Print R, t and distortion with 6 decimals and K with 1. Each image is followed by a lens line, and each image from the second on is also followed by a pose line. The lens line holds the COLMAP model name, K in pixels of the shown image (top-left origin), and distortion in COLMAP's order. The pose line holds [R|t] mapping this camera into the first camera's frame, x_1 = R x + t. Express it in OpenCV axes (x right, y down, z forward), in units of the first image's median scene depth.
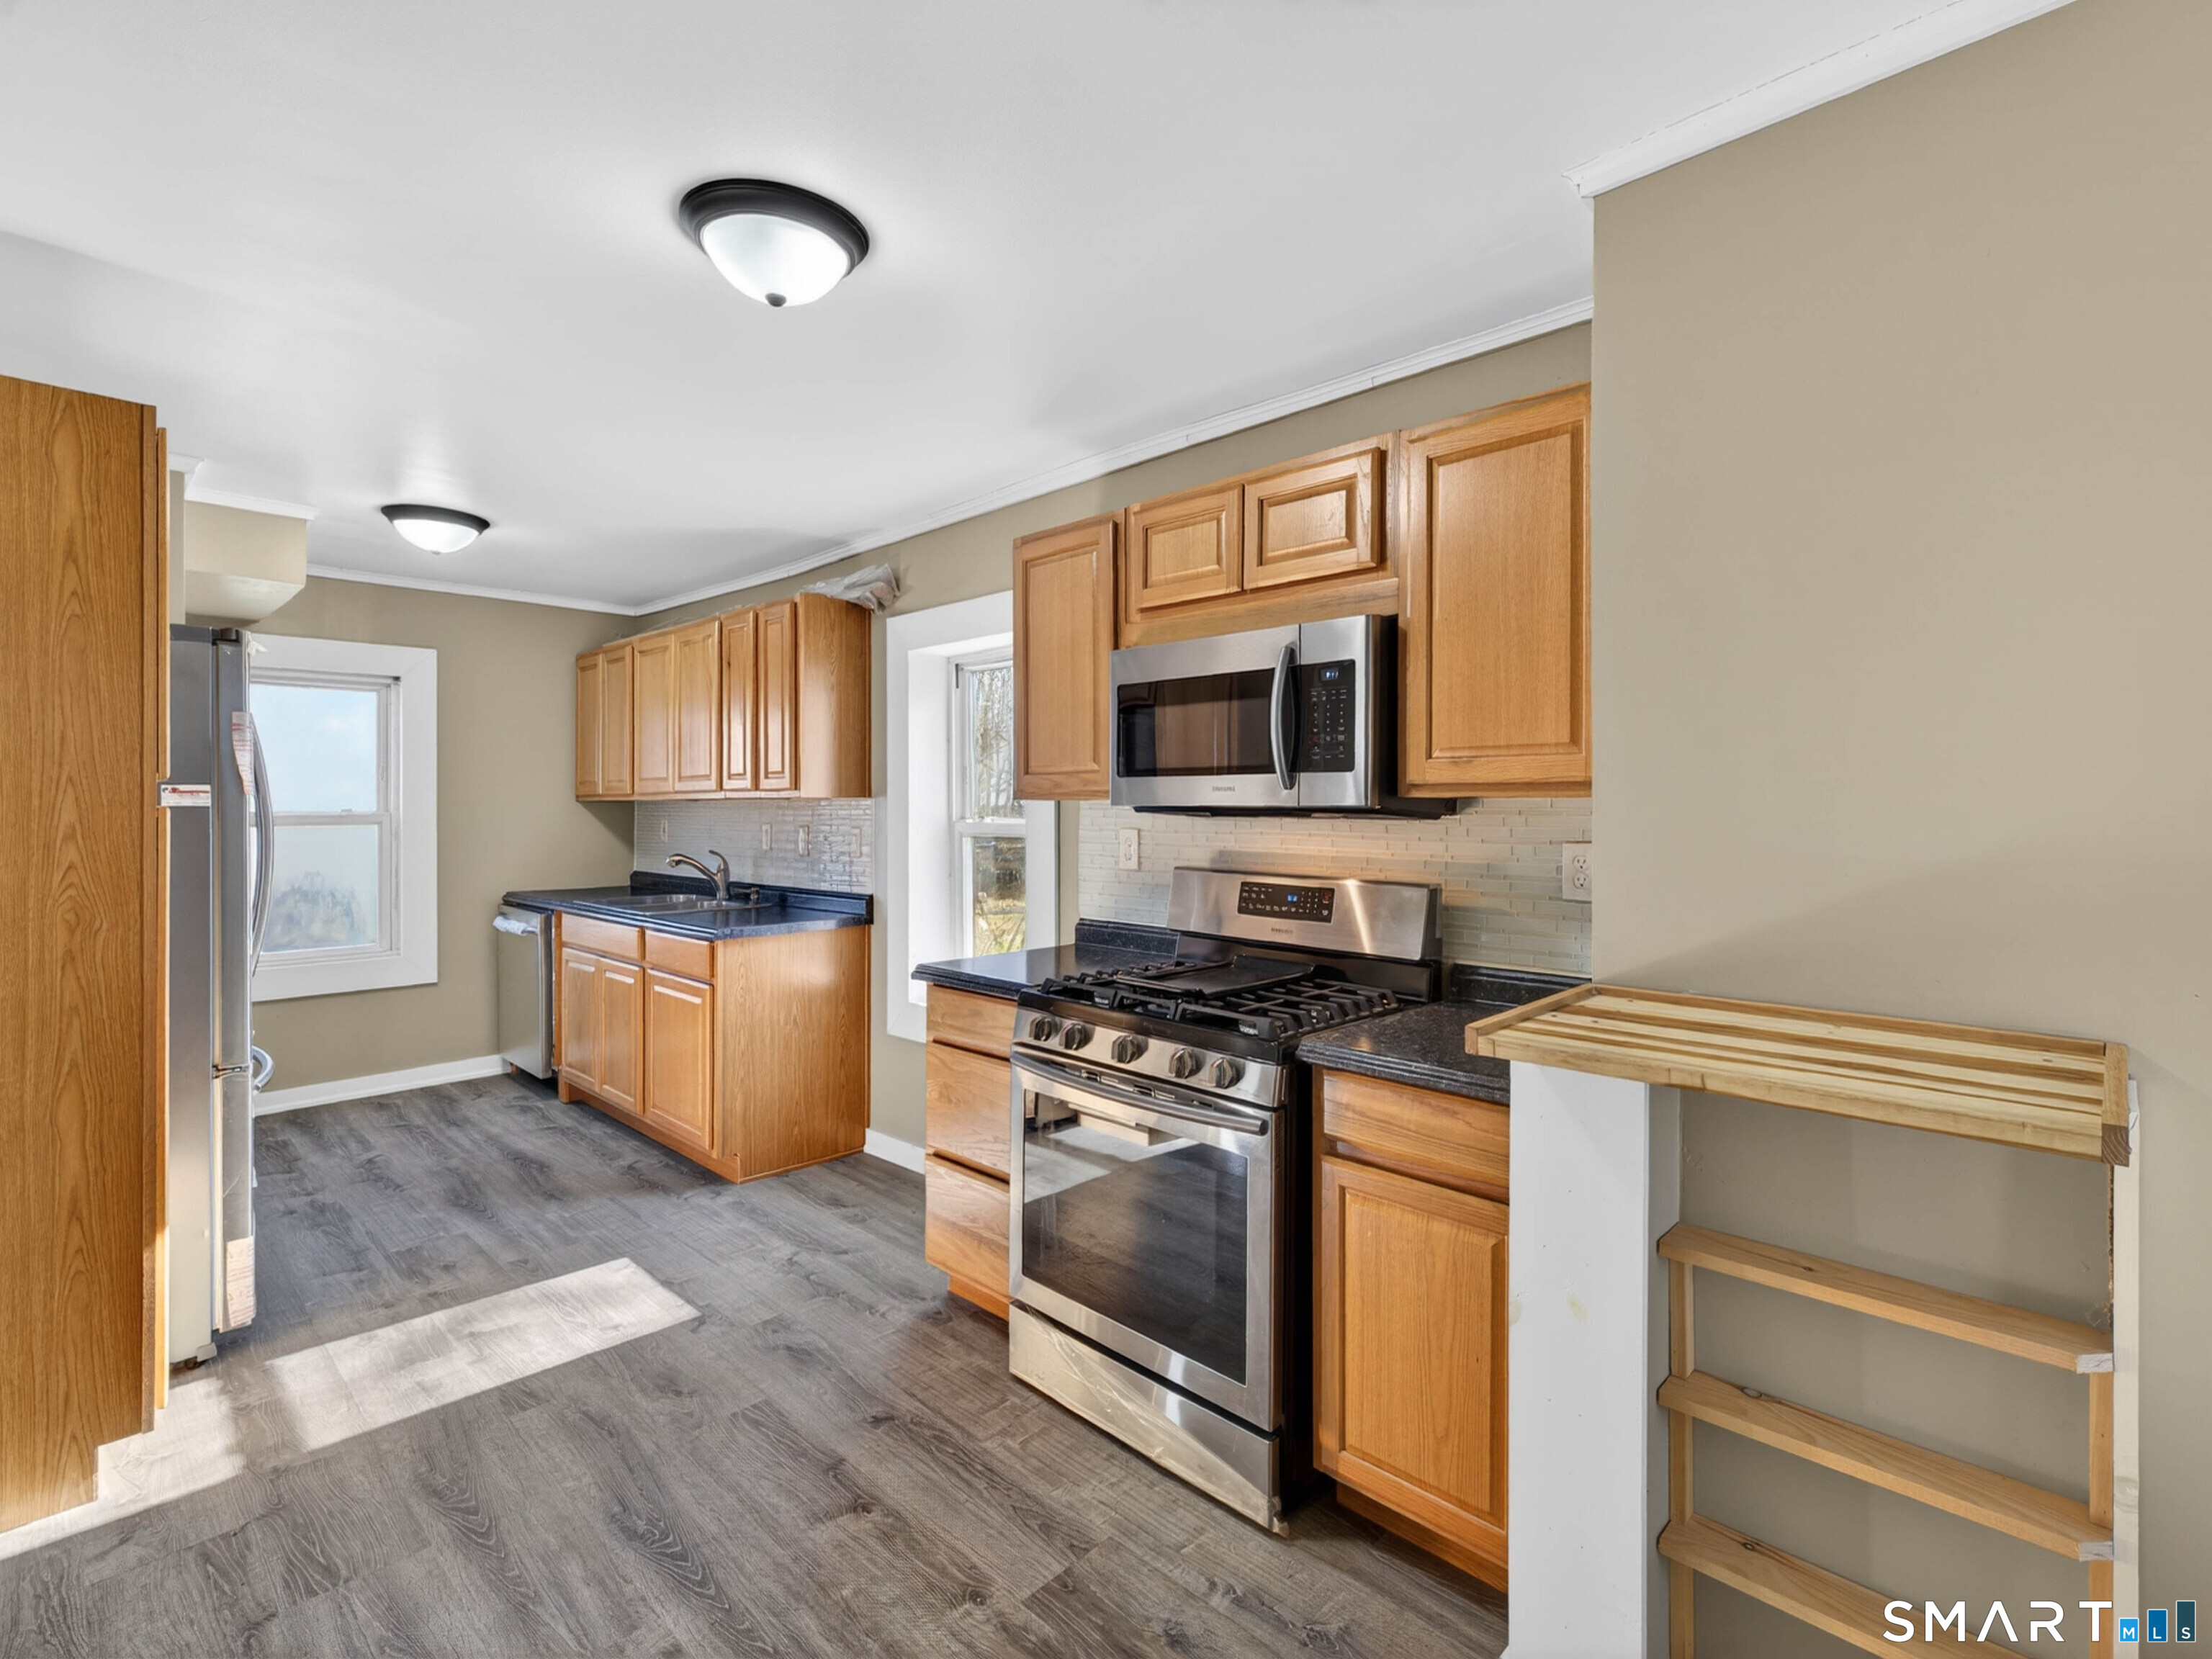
lens RADIAL K [[1044.3, 0, 1113.2], [0, 1044.3, 803.8], [0, 0, 1]] dist [0.002622, 0.000596]
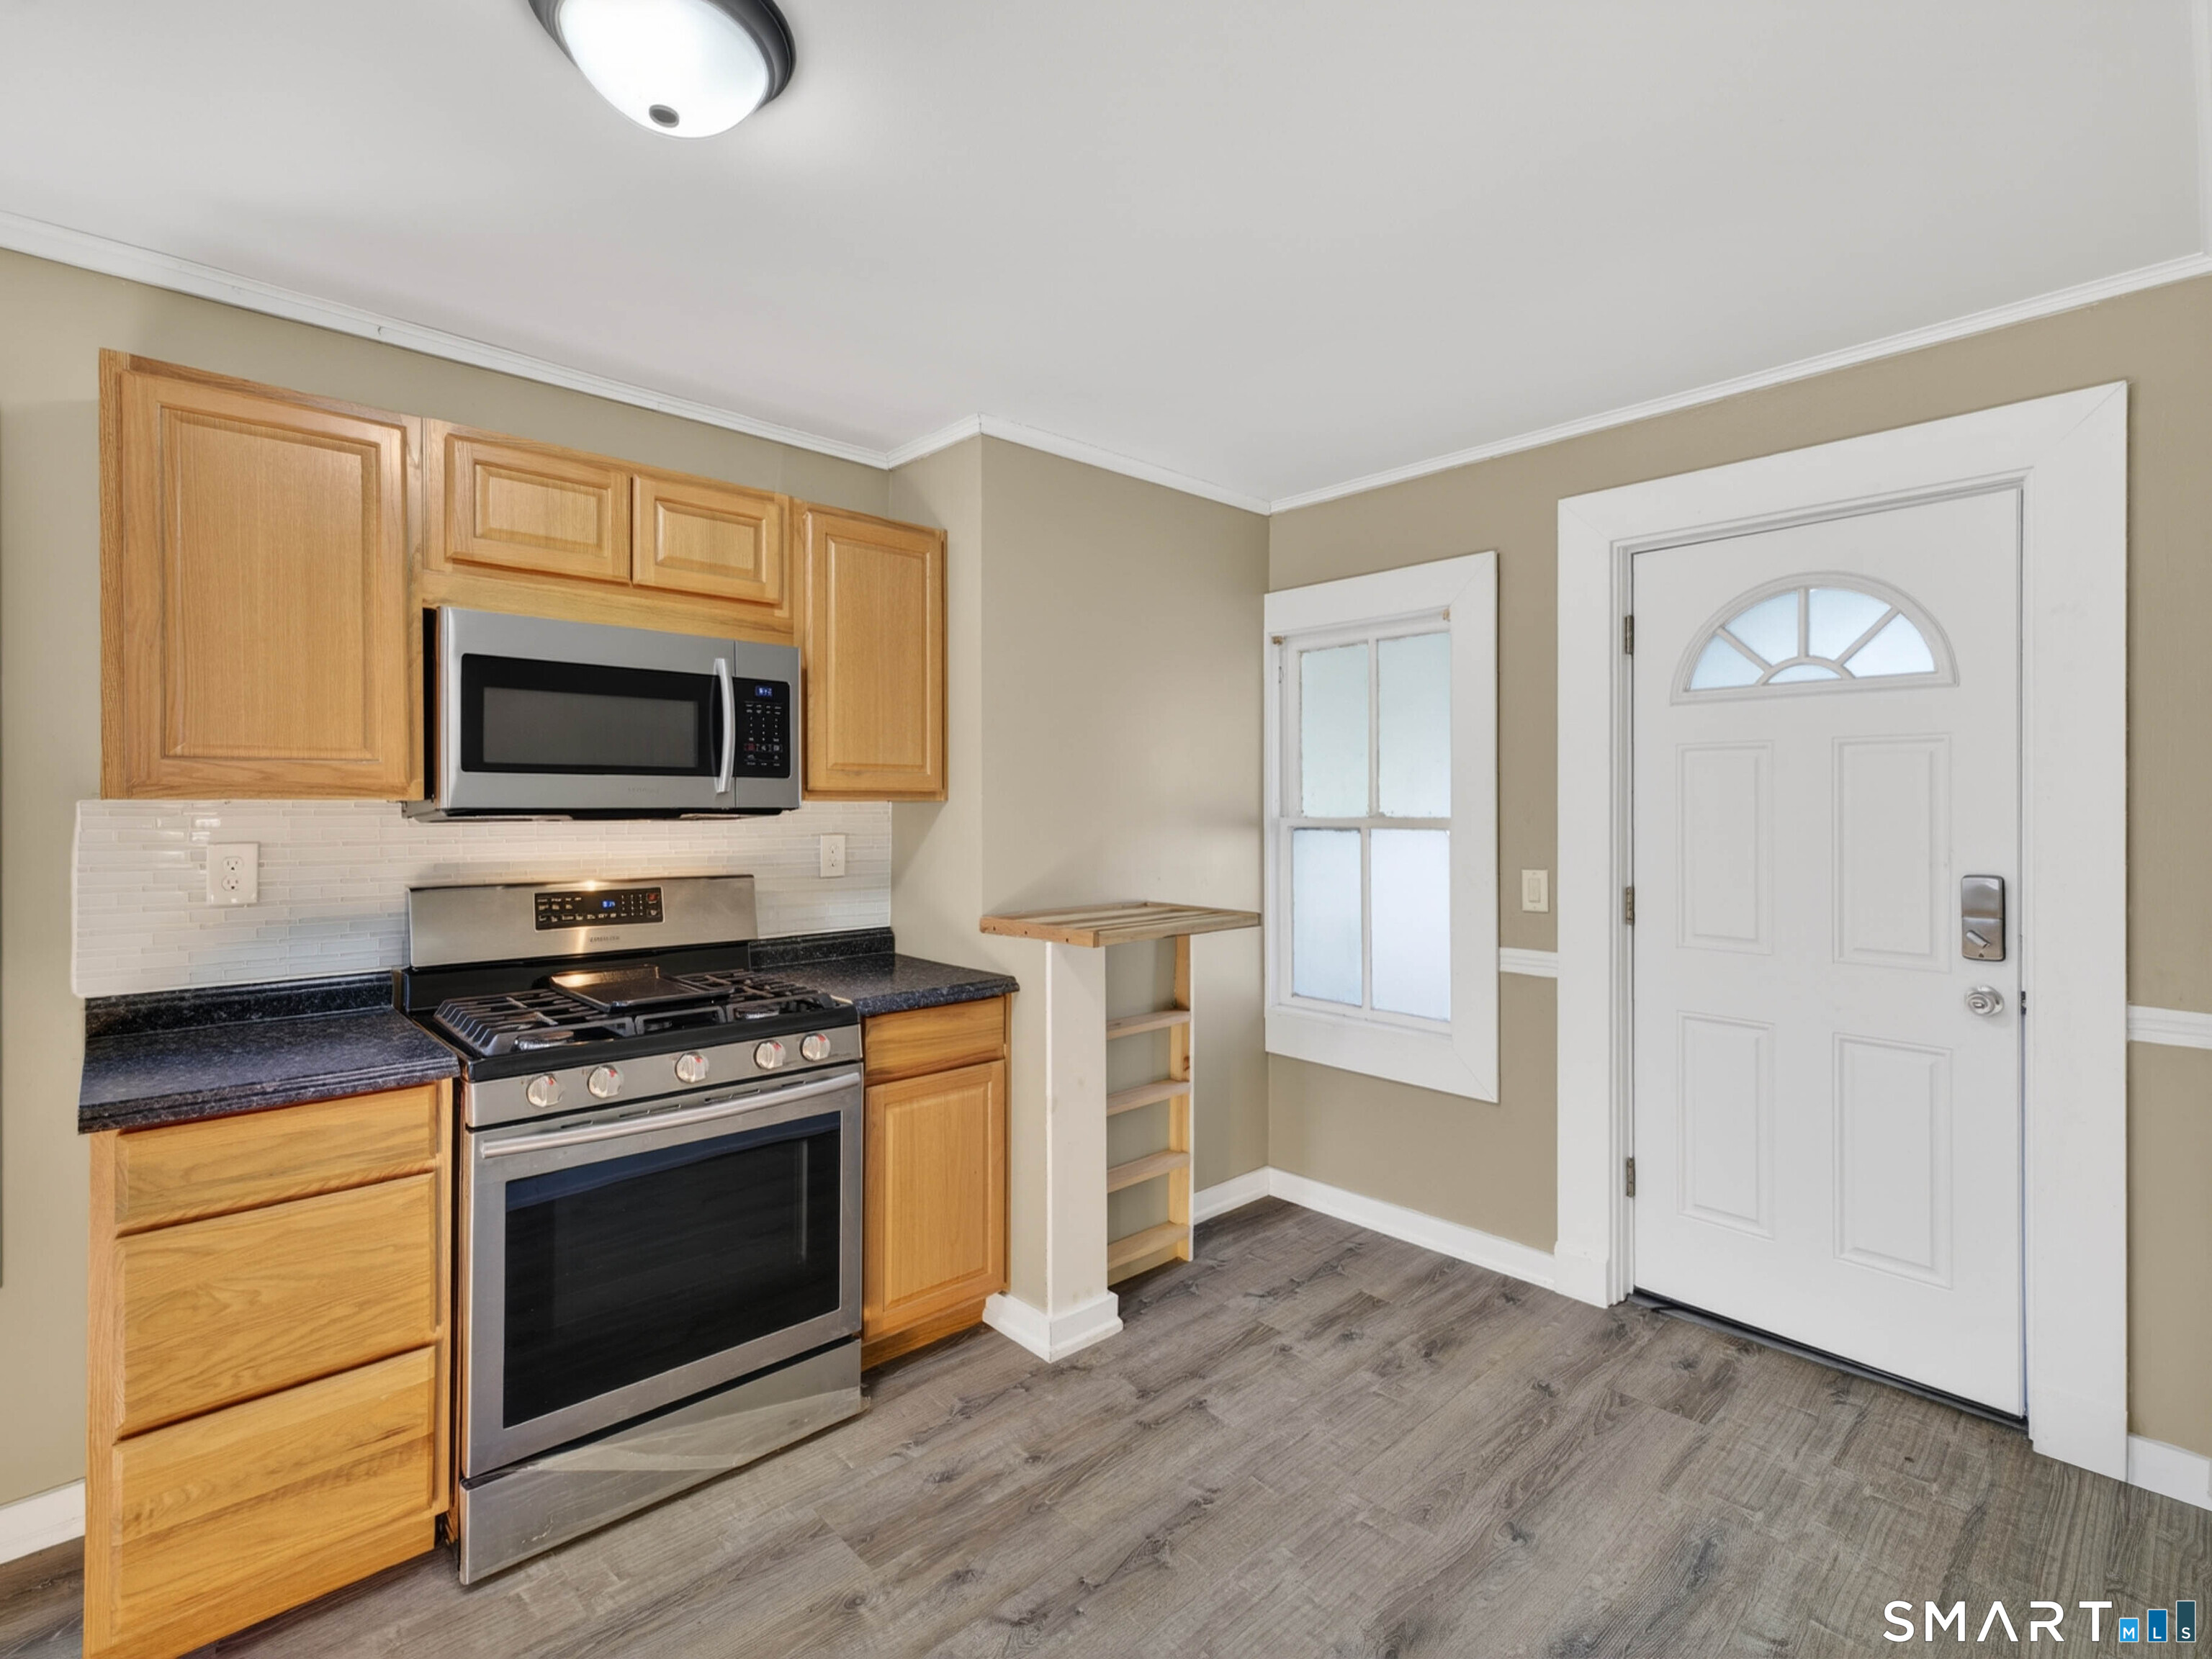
lens RADIAL K [[1044.3, 0, 1113.2], [0, 1044.3, 803.8], [0, 0, 1]] dist [0.002622, 0.000596]
pose [[0.035793, 0.006039, 0.999341, -0.742961], [0.003667, 0.999974, -0.006174, 0.005306], [-0.999353, 0.003886, 0.035769, 0.476202]]
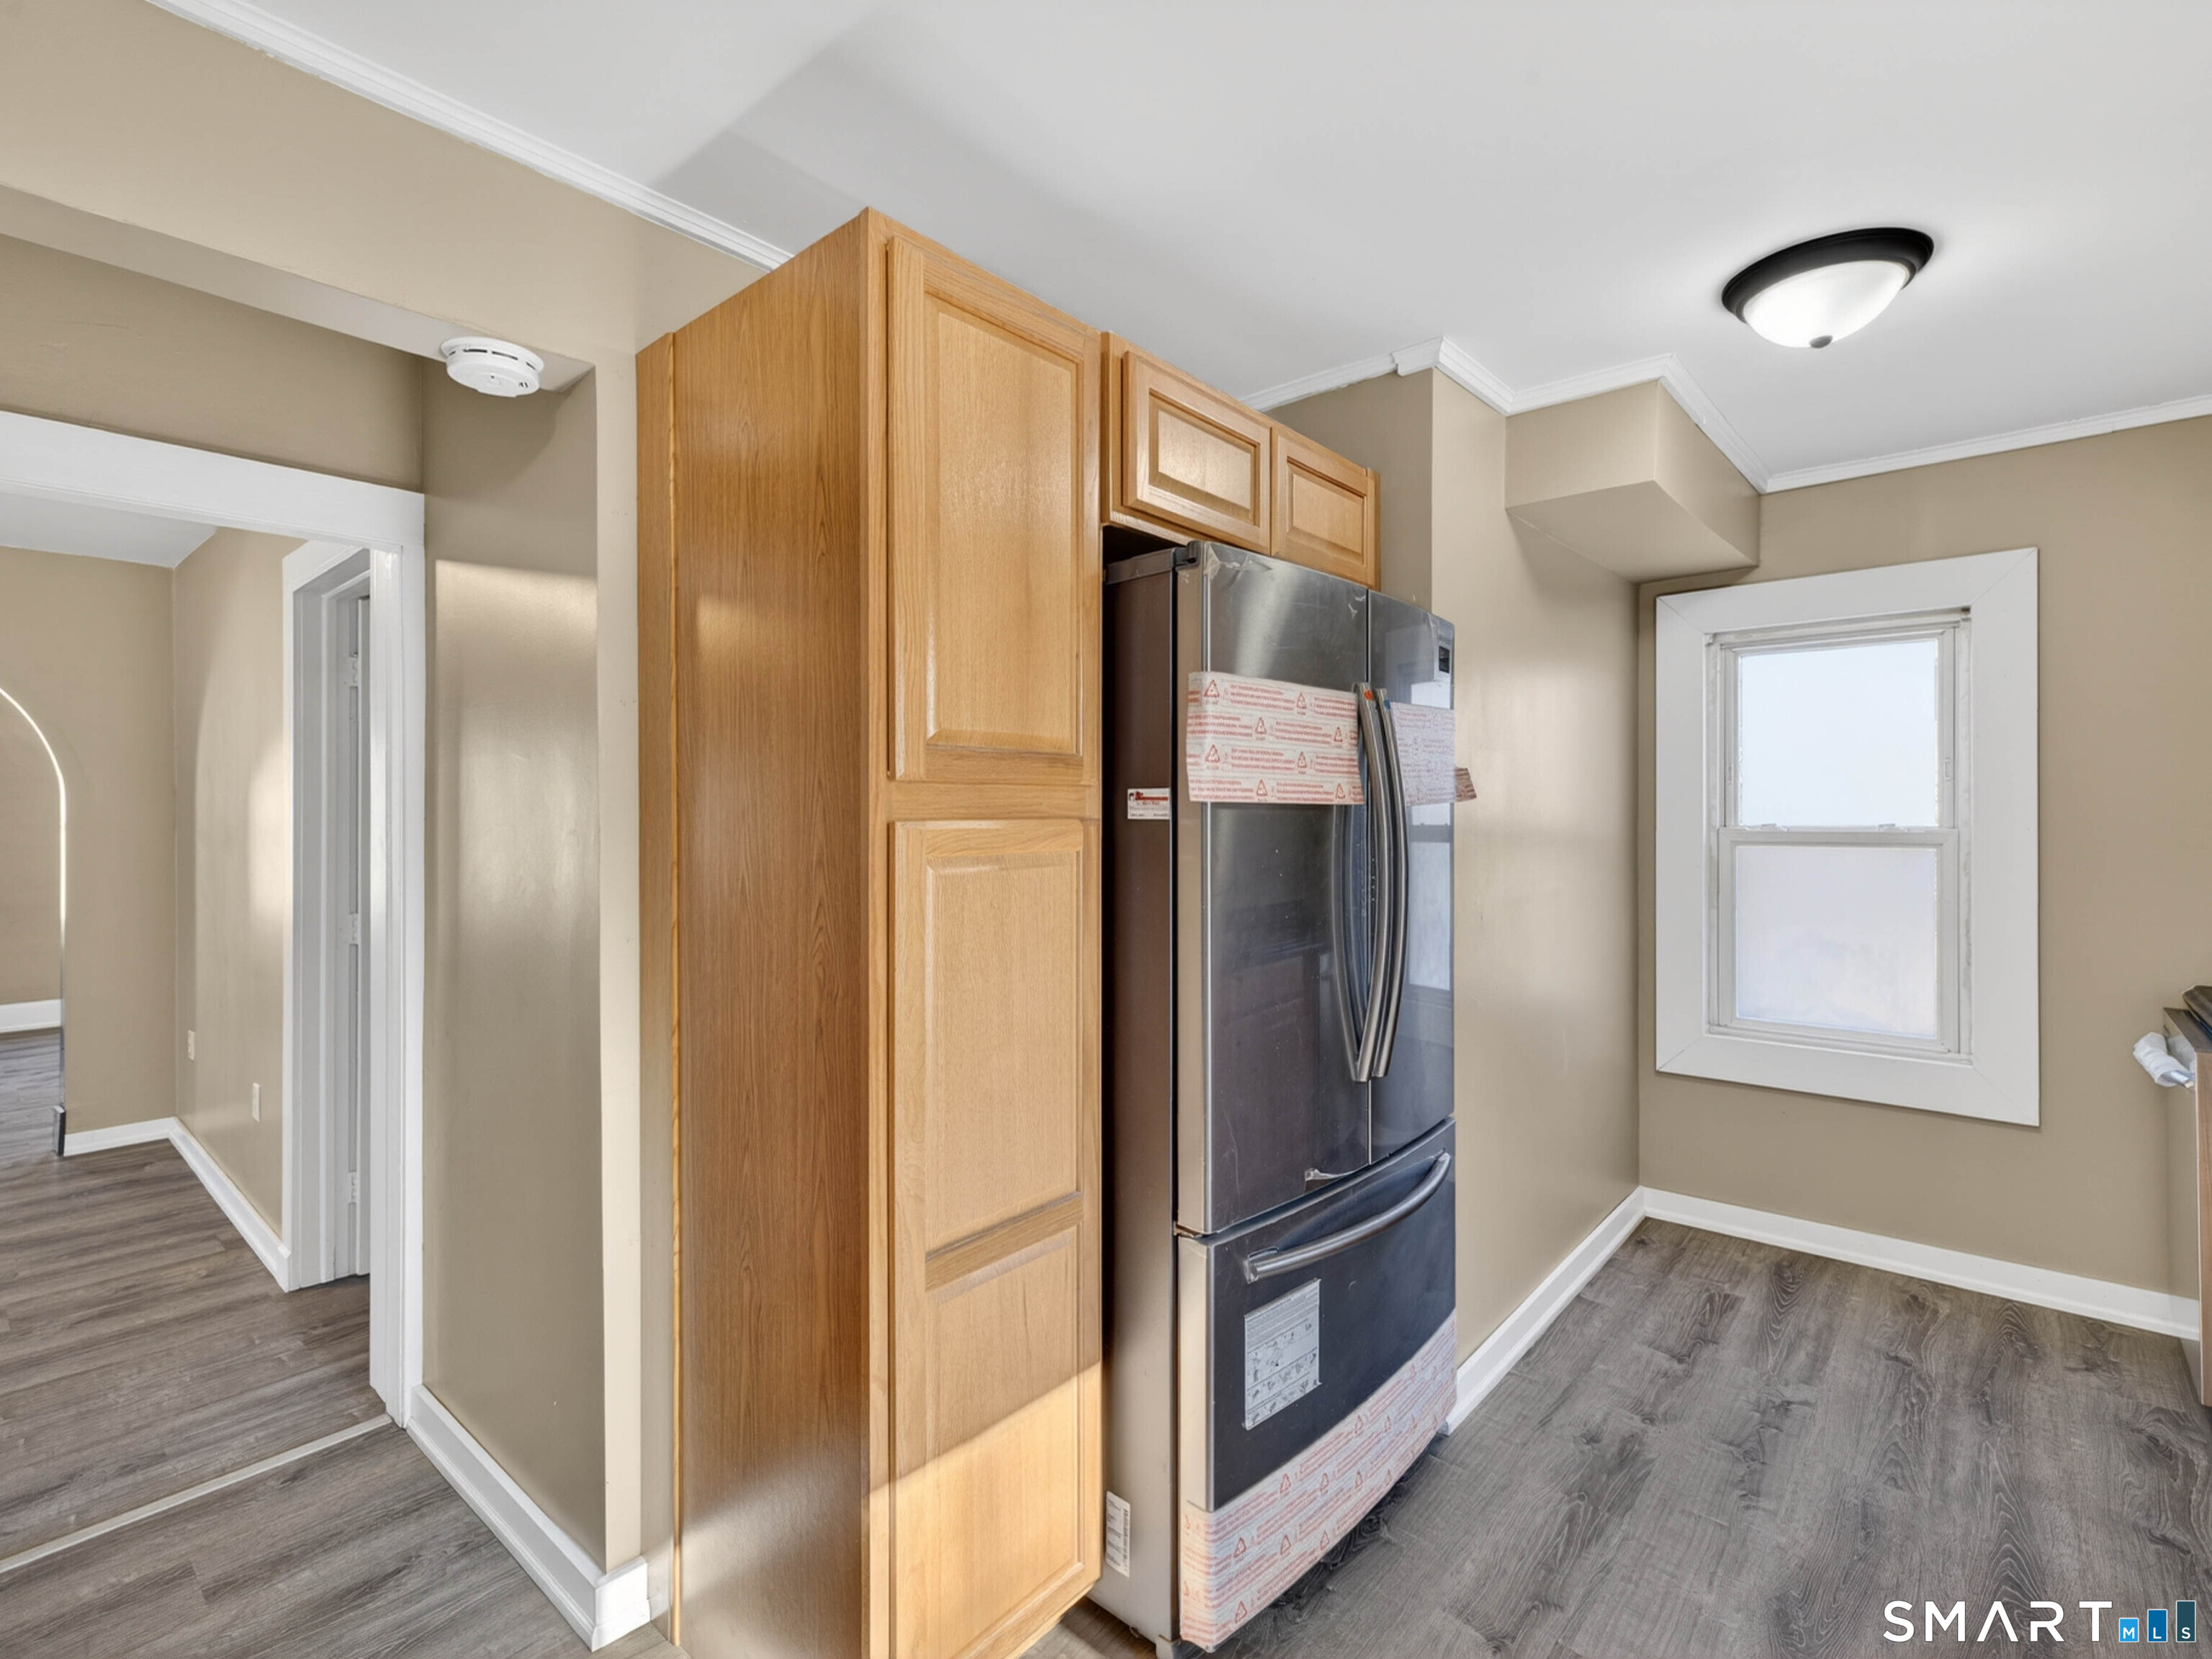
lens RADIAL K [[1045.5, 0, 1100.9], [0, 1045.5, 813.7], [0, 0, 1]] dist [0.002936, -0.000166]
pose [[0.061262, -0.000271, -0.998122, -0.196057], [0.000305, 1.000000, -0.000252, -0.001350], [0.998122, -0.000289, 0.061262, 0.855973]]
